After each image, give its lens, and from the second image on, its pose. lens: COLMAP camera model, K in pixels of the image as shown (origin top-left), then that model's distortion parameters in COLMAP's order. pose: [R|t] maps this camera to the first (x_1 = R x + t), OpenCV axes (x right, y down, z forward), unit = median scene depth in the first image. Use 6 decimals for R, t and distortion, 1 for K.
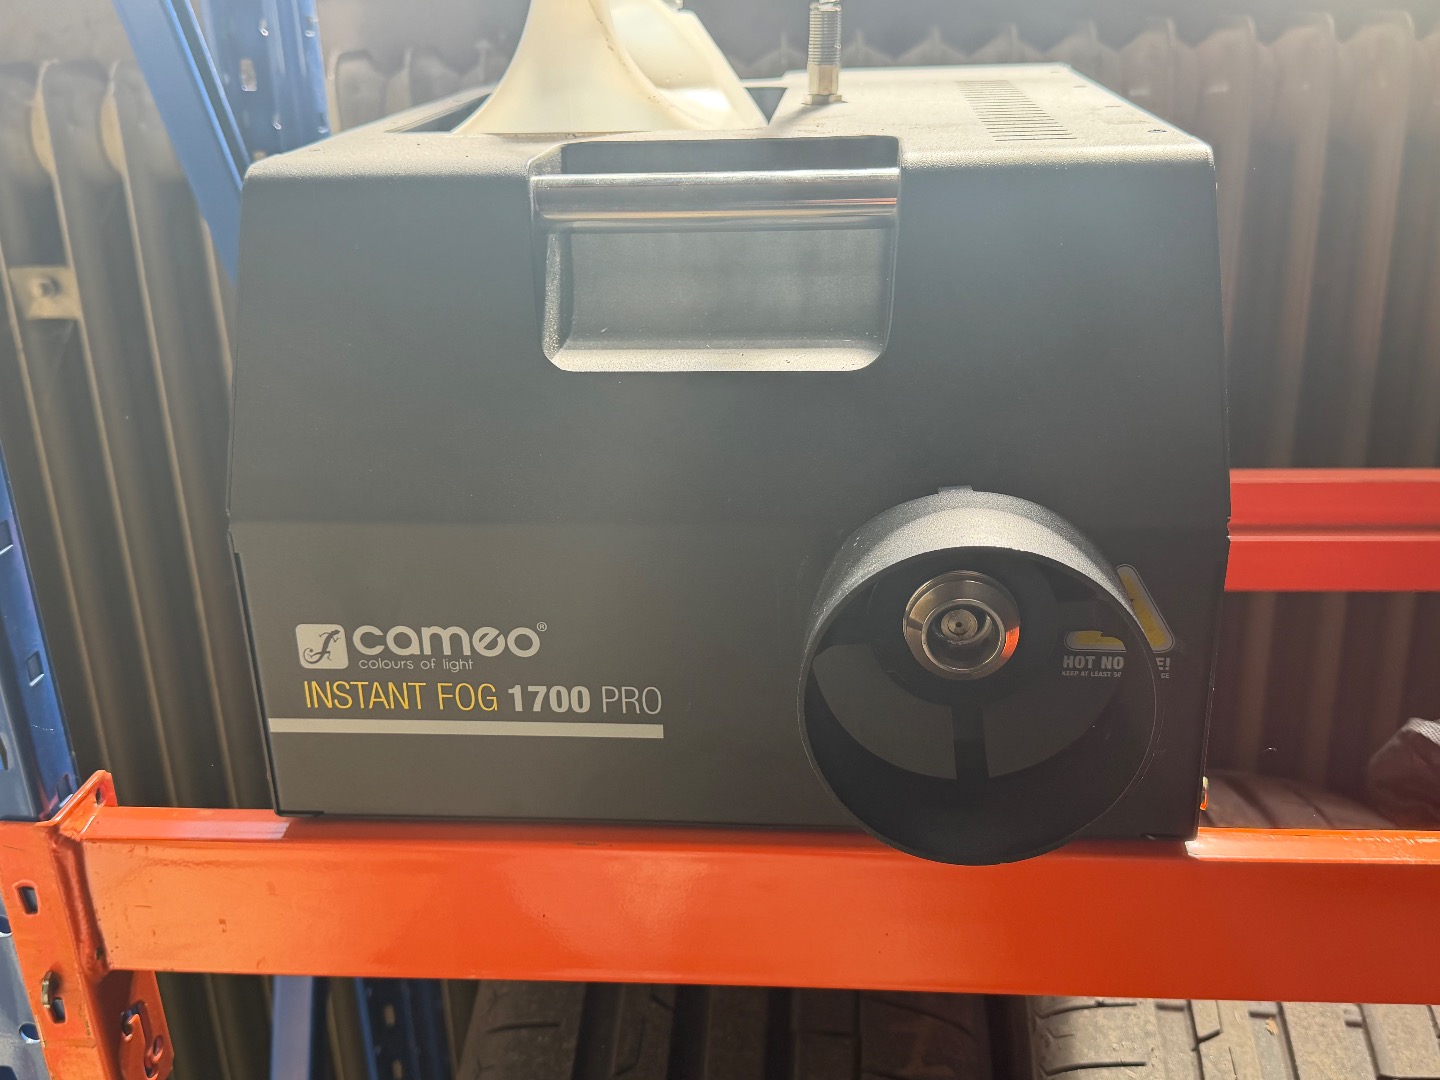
lens RADIAL K [[1464.3, 0, 720.0], [0, 1464.3, 540.0], [0, 0, 1]] dist [-0.003252, -0.005762]
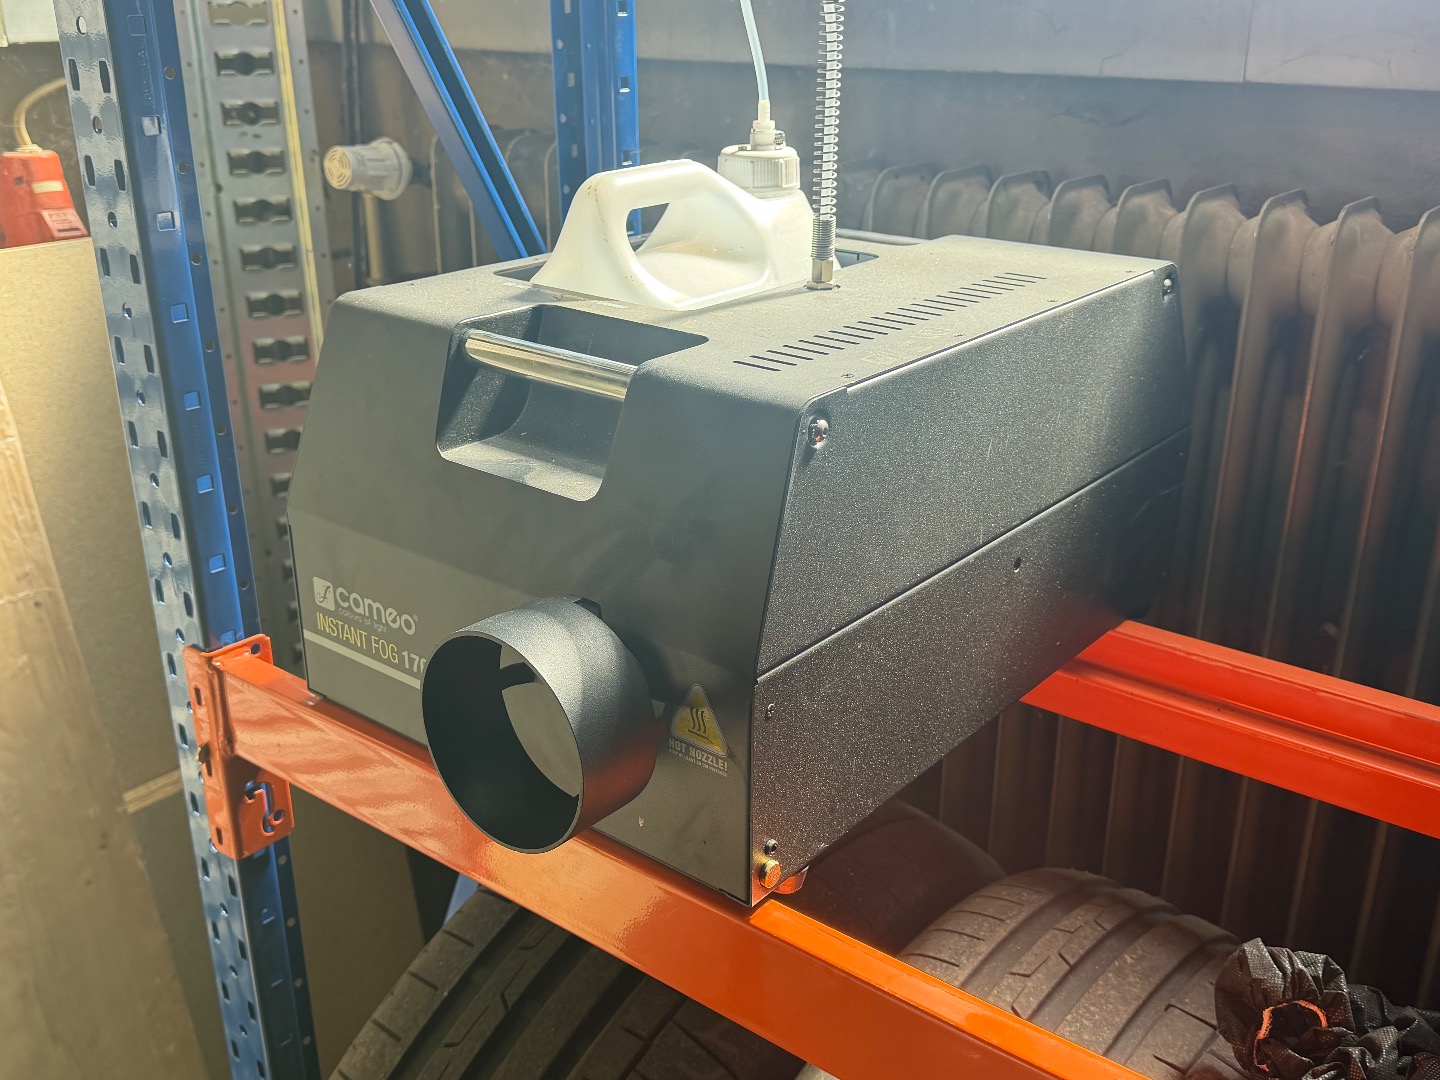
lens RADIAL K [[1464.3, 0, 720.0], [0, 1464.3, 540.0], [0, 0, 1]] dist [-0.003252, -0.005762]
pose [[0.831160, 0.242745, -0.500248, 0.872684], [-0.244853, 0.967532, 0.062672, -0.189743], [0.499220, 0.070397, 0.863611, -0.169468]]
